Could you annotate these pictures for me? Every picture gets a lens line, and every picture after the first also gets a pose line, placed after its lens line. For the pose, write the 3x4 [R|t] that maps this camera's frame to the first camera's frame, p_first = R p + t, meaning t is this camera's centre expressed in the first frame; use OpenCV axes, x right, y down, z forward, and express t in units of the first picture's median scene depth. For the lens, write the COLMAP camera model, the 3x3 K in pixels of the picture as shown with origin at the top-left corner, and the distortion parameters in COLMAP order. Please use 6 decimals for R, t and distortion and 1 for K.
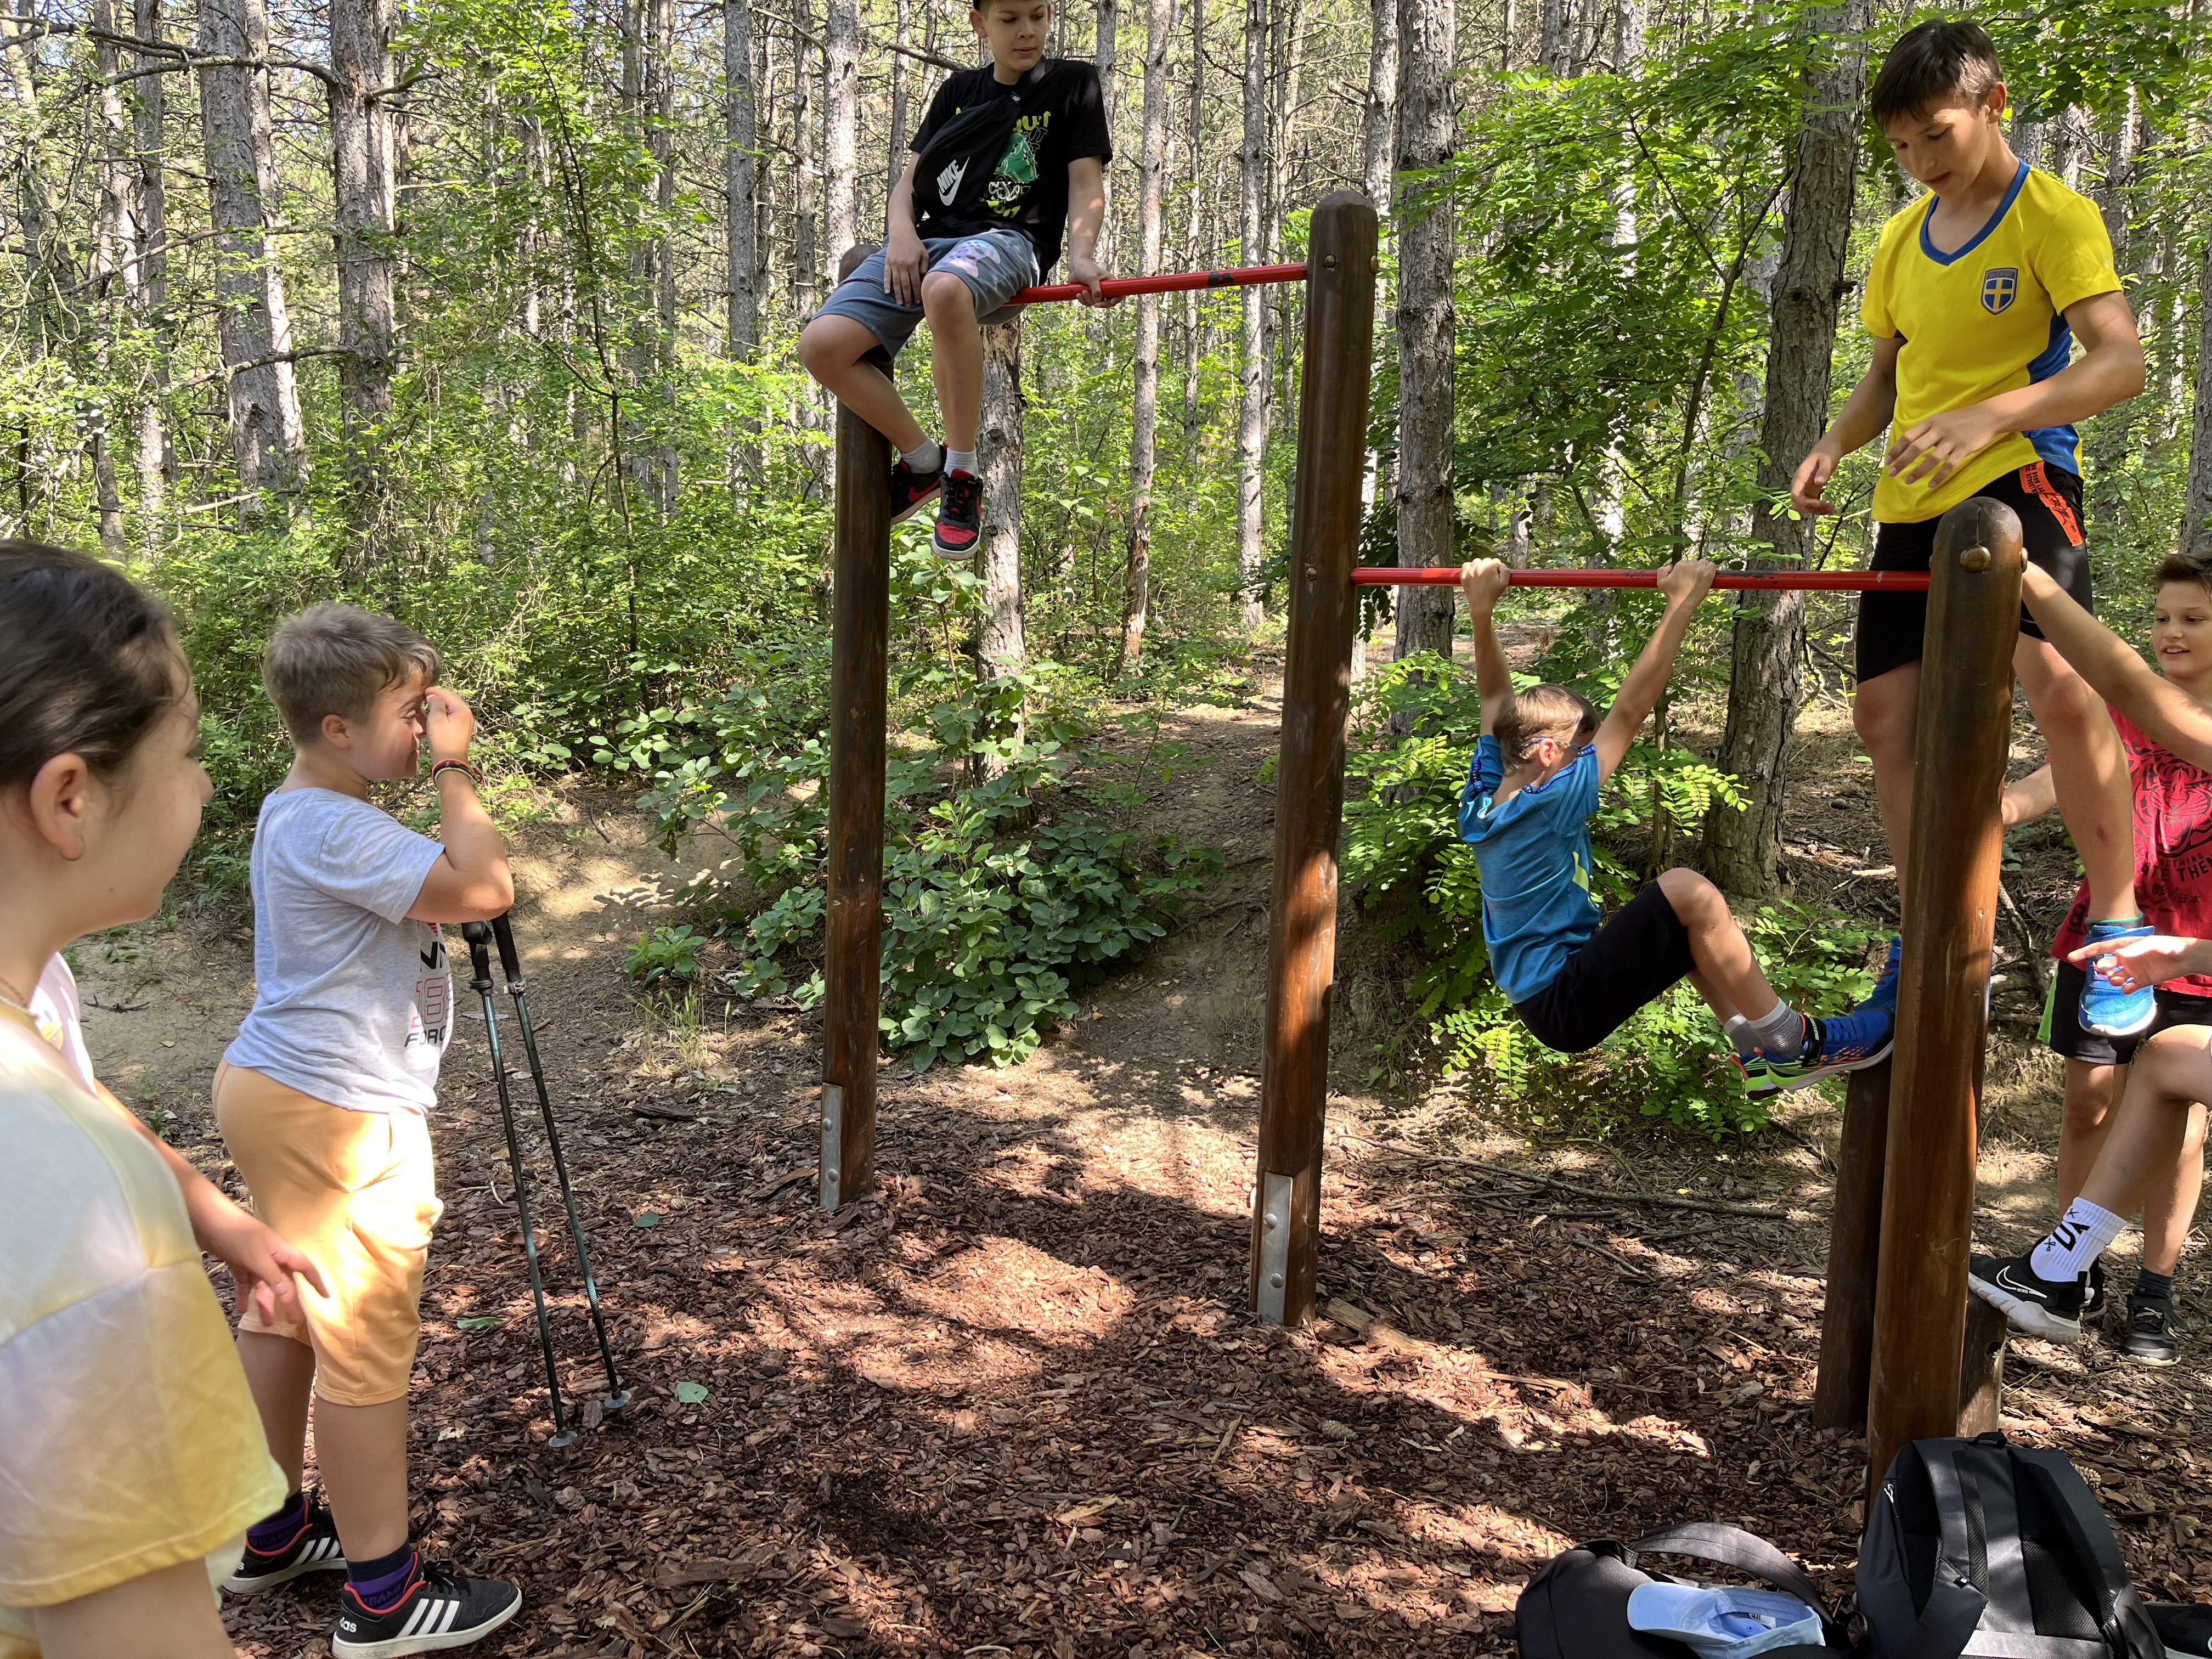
lens RADIAL K [[1669.7, 0, 1106.0], [0, 1669.7, 829.5], [0, 0, 1]] dist [0.068273, -0.075793]
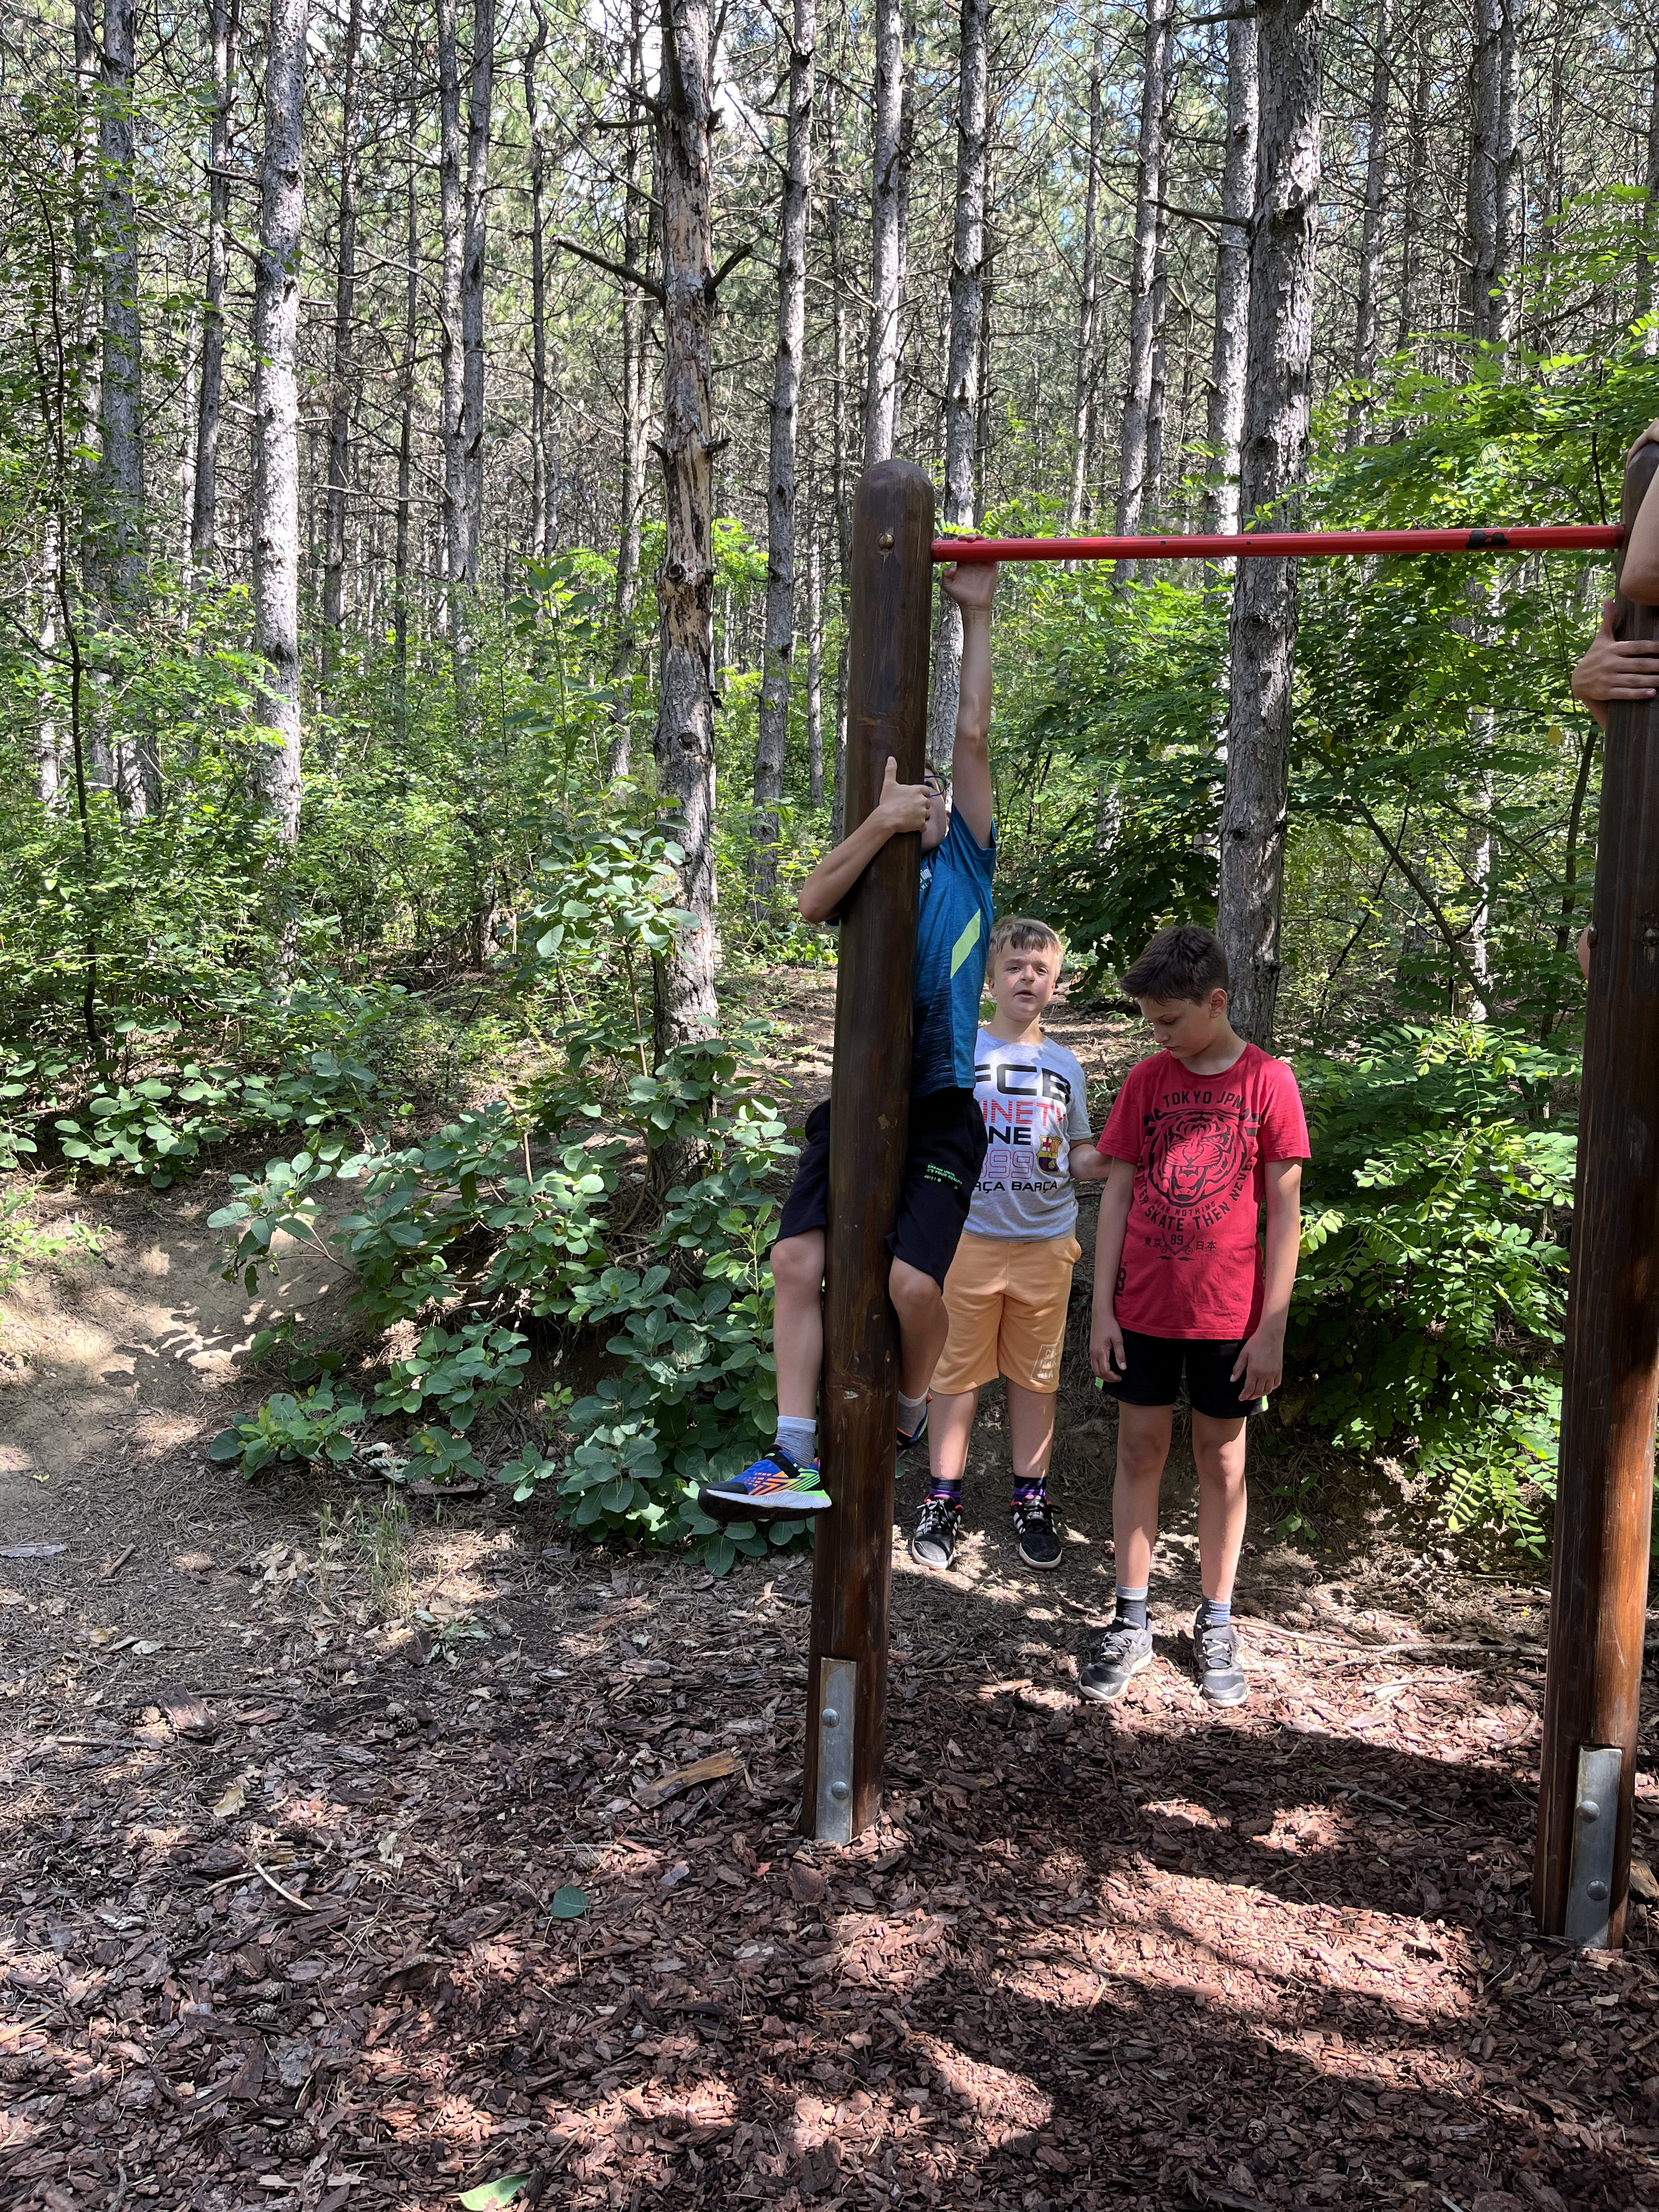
lens RADIAL K [[1657.2, 0, 825.6], [0, 1657.2, 1104.5], [0, 0, 1]] dist [0.050532, -0.075535]
pose [[0.948163, -0.025944, 0.316723, -0.275530], [0.034532, 0.999172, -0.021532, -0.044986], [-0.315902, 0.031352, 0.948274, 0.247745]]
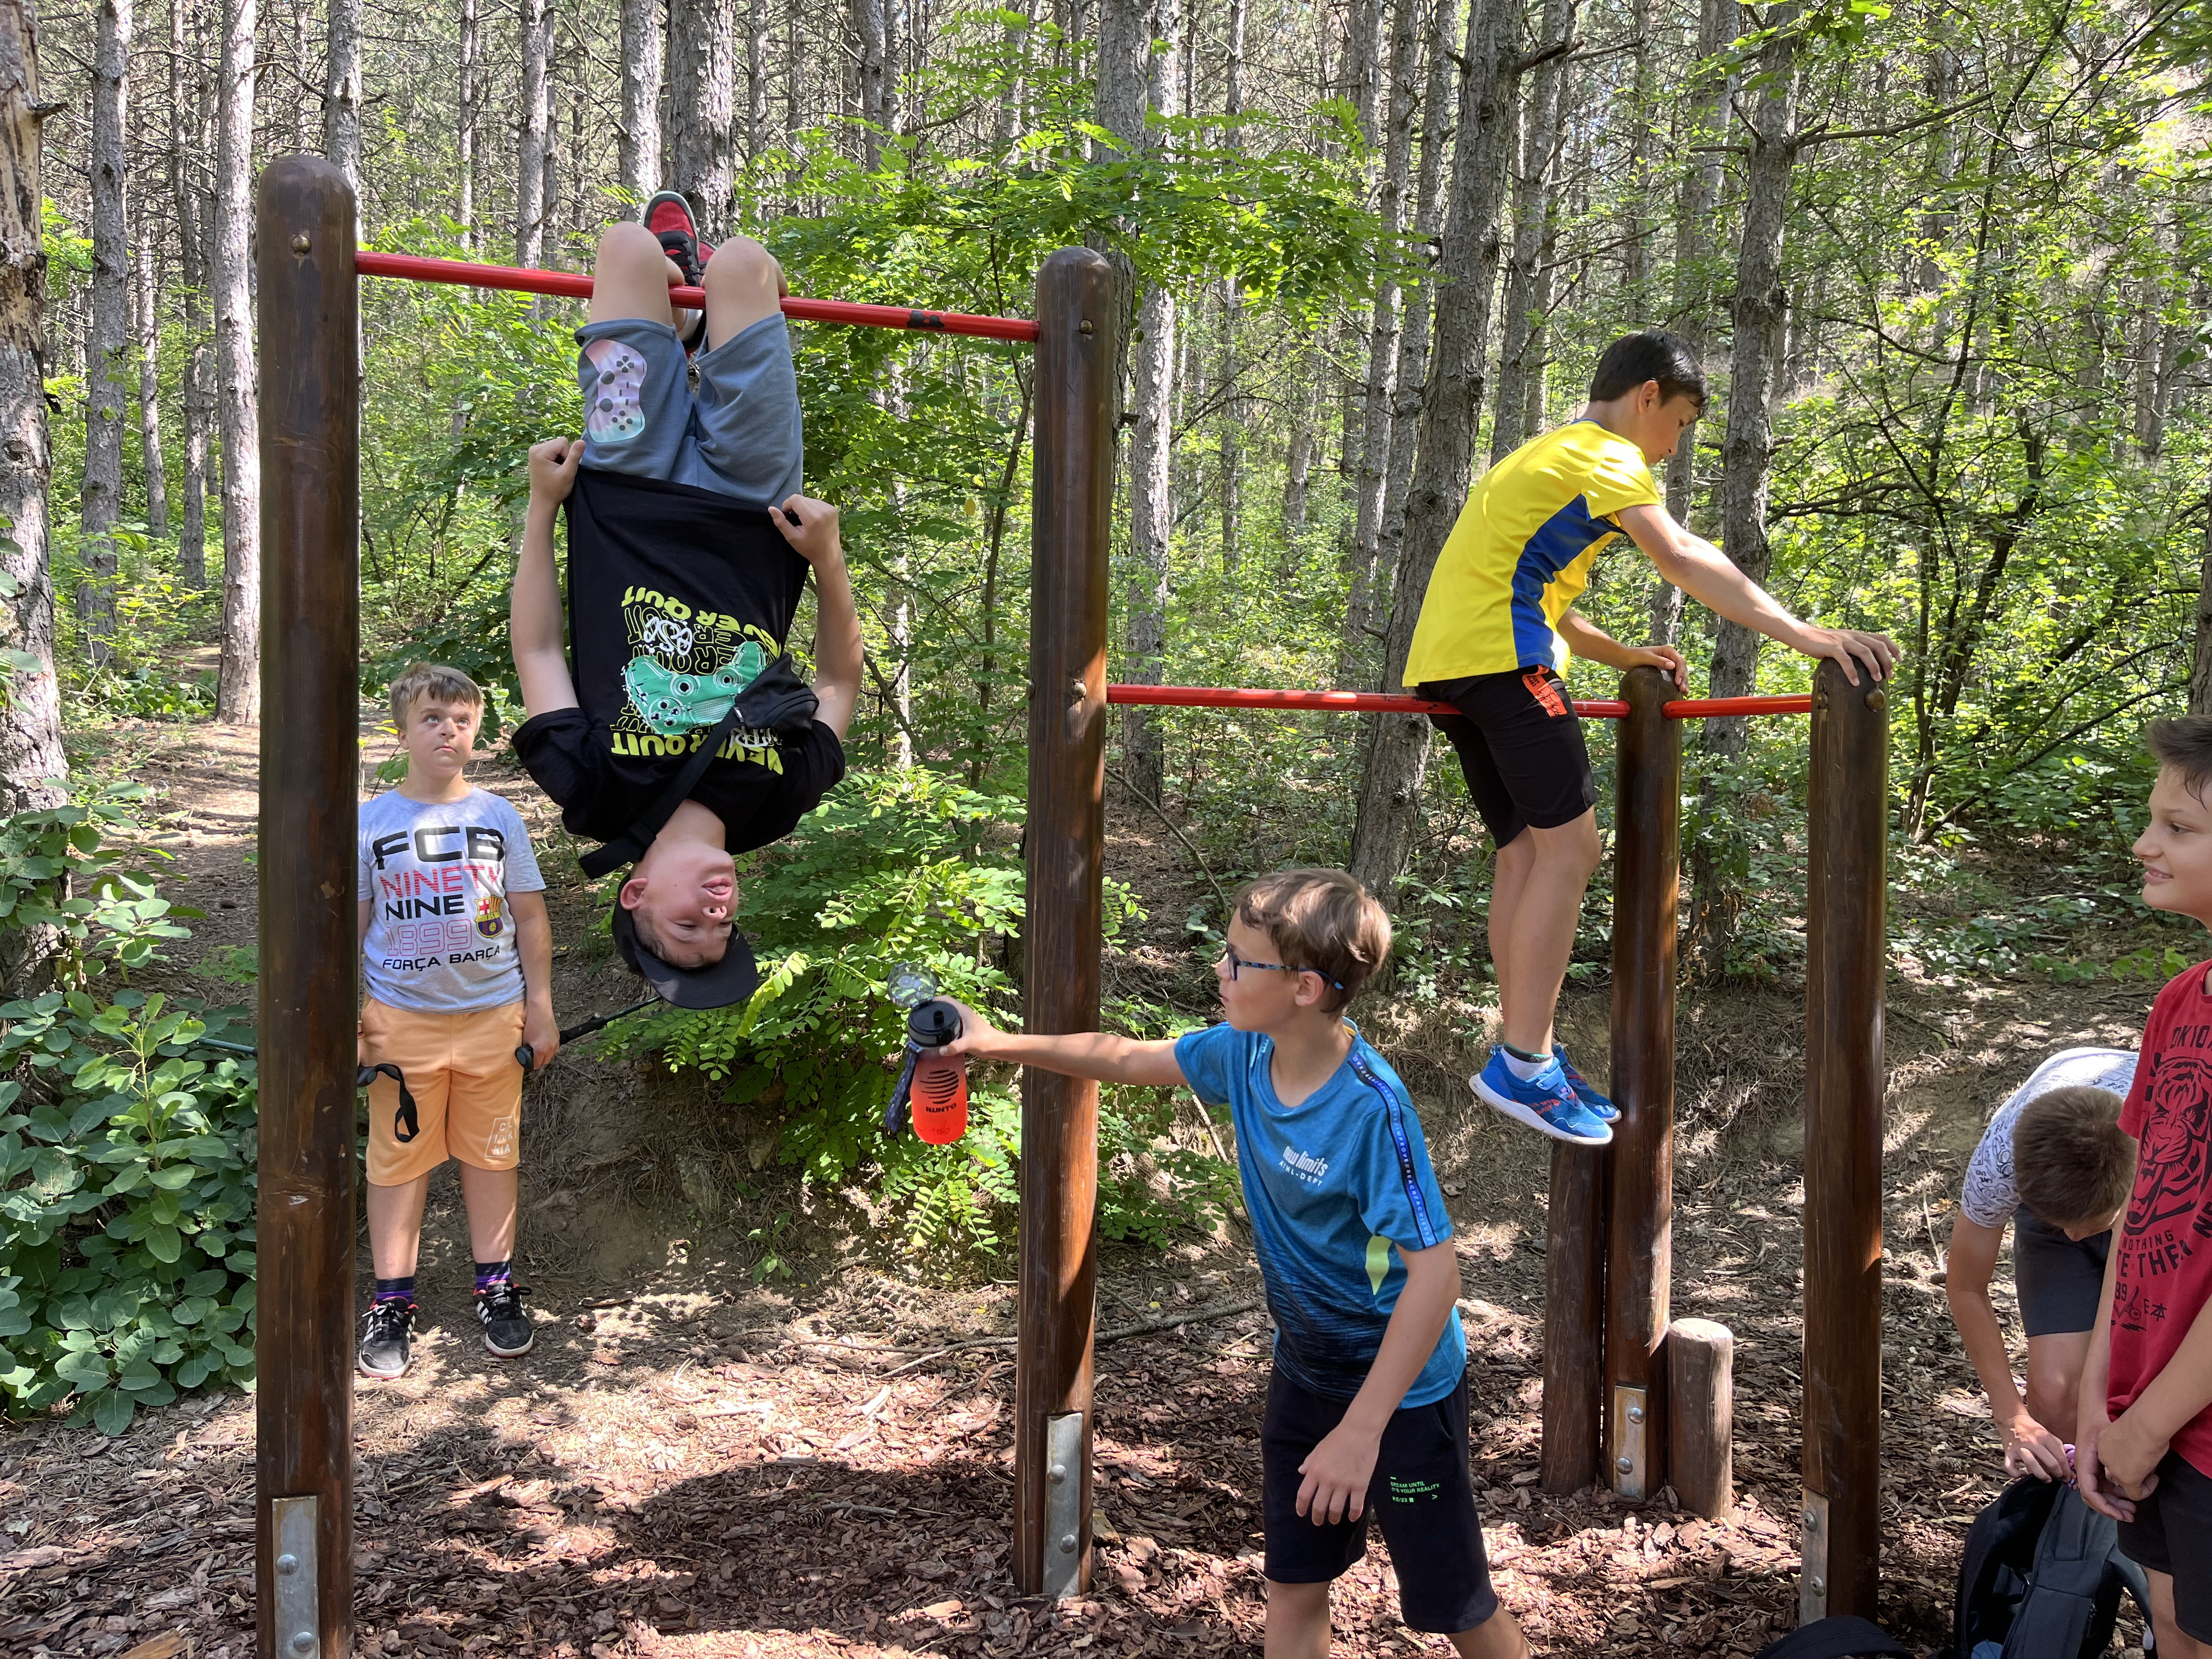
lens RADIAL K [[1674.6, 0, 1104.8], [0, 1674.6, 840.4], [0, 0, 1]] dist [0.046626, -0.072304]
pose [[0.677614, -0.055347, 0.733332, -0.292042], [0.084846, 0.996389, -0.003198, -0.043375], [-0.730507, 0.064387, 0.679863, 0.250910]]
